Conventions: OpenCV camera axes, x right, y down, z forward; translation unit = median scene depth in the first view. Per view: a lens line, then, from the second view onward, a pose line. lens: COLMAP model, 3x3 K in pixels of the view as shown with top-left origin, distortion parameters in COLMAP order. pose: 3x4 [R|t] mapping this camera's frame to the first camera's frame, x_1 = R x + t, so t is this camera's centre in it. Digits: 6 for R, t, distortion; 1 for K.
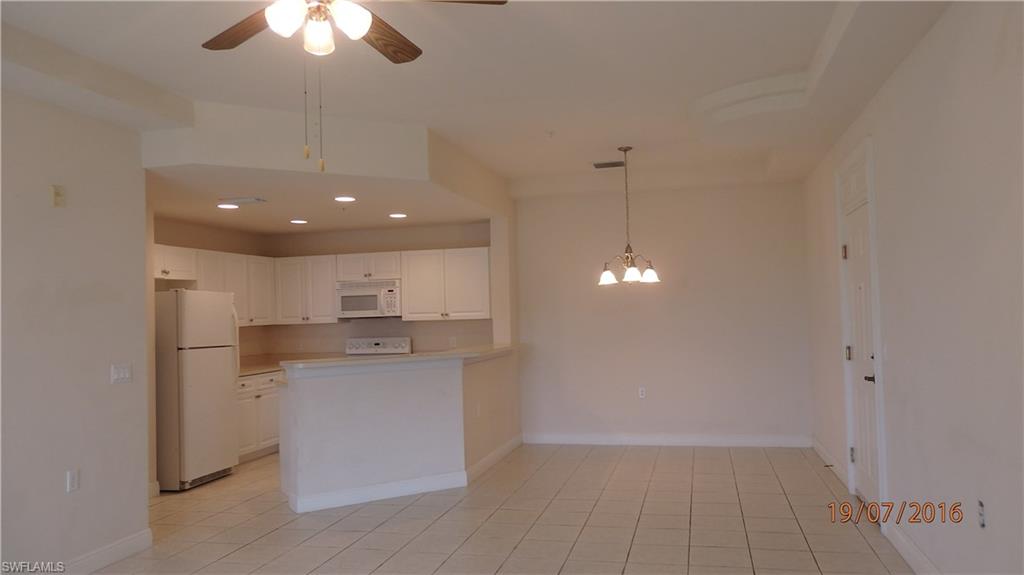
lens RADIAL K [[758.2, 0, 512.0], [0, 758.2, 287.5], [0, 0, 1]] dist [-0.006065, -0.001919]
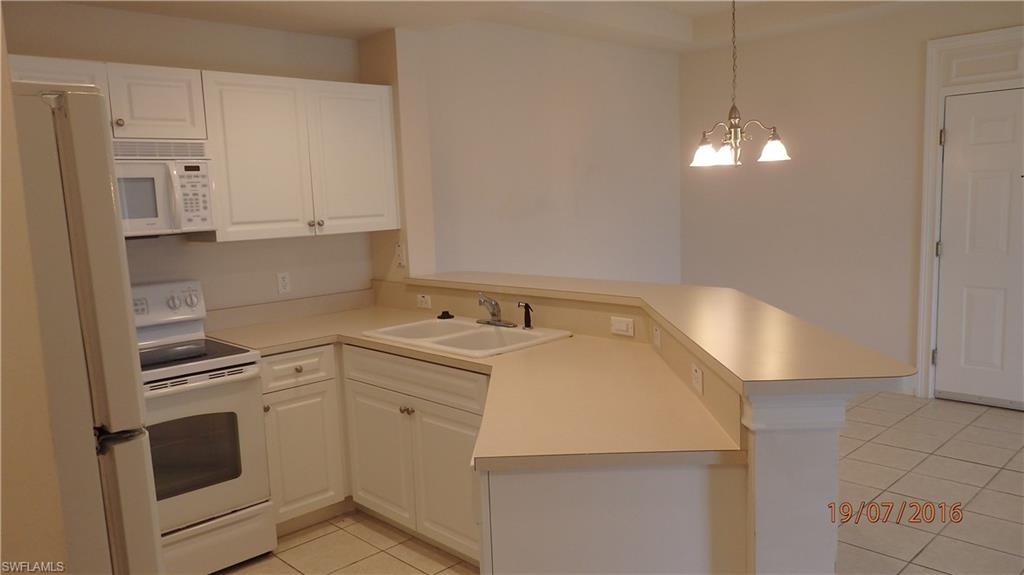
lens RADIAL K [[744.0, 0, 512.0], [0, 744.0, 287.5], [0, 0, 1]] dist [-0.002895, 0.000667]
pose [[0.530843, -0.096547, 0.841953, -0.406361], [-0.000712, 0.993438, 0.114366, 0.021873], [-0.847470, -0.061310, 0.527291, 0.644808]]
